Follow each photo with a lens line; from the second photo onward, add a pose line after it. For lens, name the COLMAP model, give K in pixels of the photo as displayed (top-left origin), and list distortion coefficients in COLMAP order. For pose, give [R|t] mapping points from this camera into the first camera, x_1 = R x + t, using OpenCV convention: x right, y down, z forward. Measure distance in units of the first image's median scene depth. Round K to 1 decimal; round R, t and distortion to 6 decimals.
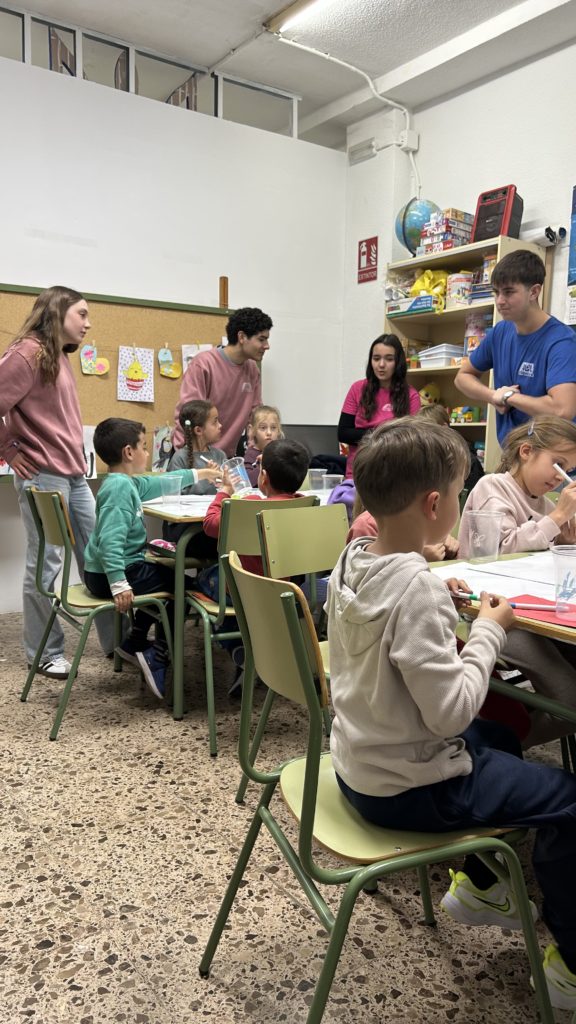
lens RADIAL K [[767.4, 0, 283.2], [0, 767.4, 523.8], [0, 0, 1]] dist [0.023618, -0.040174]
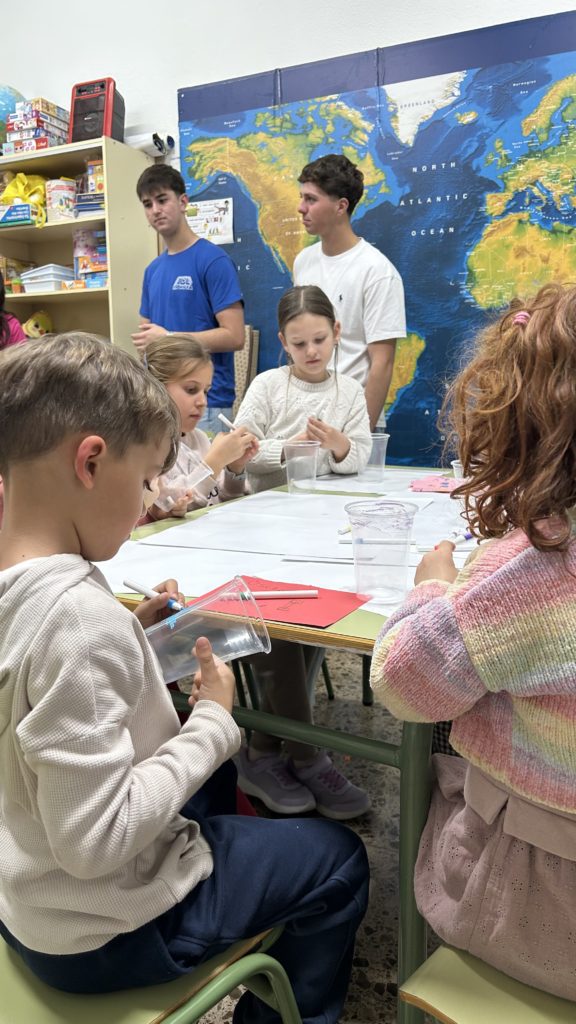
lens RADIAL K [[767.4, 0, 299.7], [0, 767.4, 530.6], [0, 0, 1]] dist [0.023618, -0.040174]
pose [[0.872198, -0.121537, 0.473813, 0.010357], [0.083619, 0.991429, 0.100382, -0.003806], [-0.481952, -0.047933, 0.874885, 0.110284]]
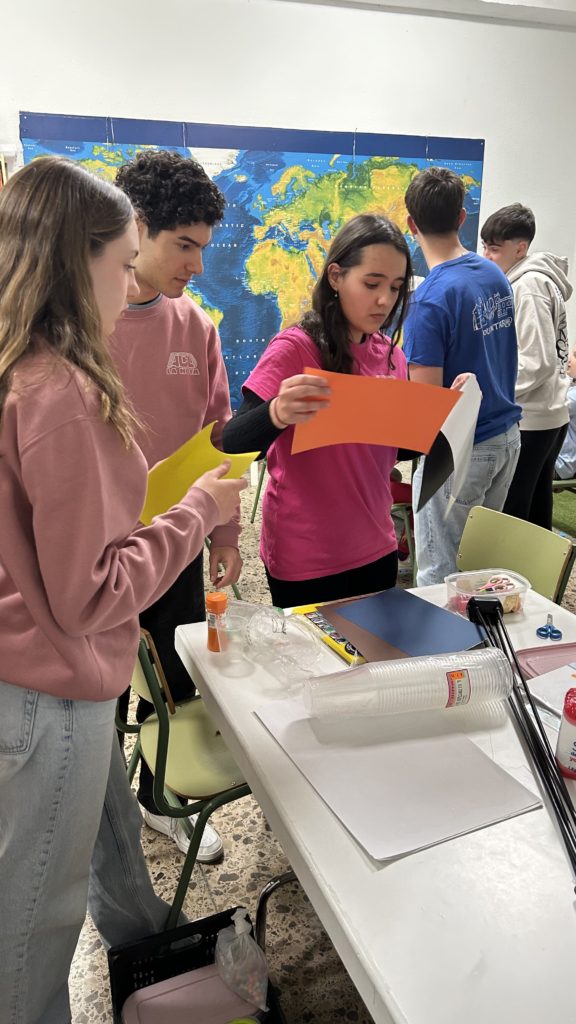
lens RADIAL K [[767.4, 0, 288.5], [0, 767.4, 514.2], [0, 0, 1]] dist [0.023618, -0.040174]
pose [[0.224194, -0.305894, 0.925292, -0.740036], [0.126695, 0.950552, 0.283548, -0.140322], [-0.966274, 0.053660, 0.251863, 0.348171]]
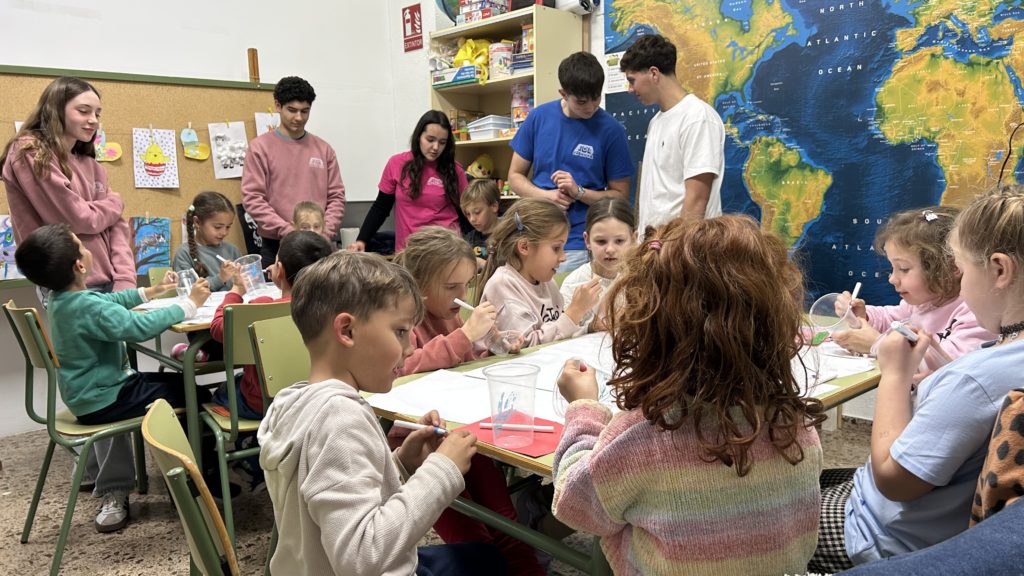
lens RADIAL K [[767.4, 0, 519.7], [0, 767.4, 296.1], [0, 0, 1]] dist [0.023618, -0.040174]
pose [[0.982510, -0.069011, 0.172952, 0.063078], [0.065922, 0.997547, 0.023548, -0.024815], [-0.174153, -0.011735, 0.984649, 0.025734]]
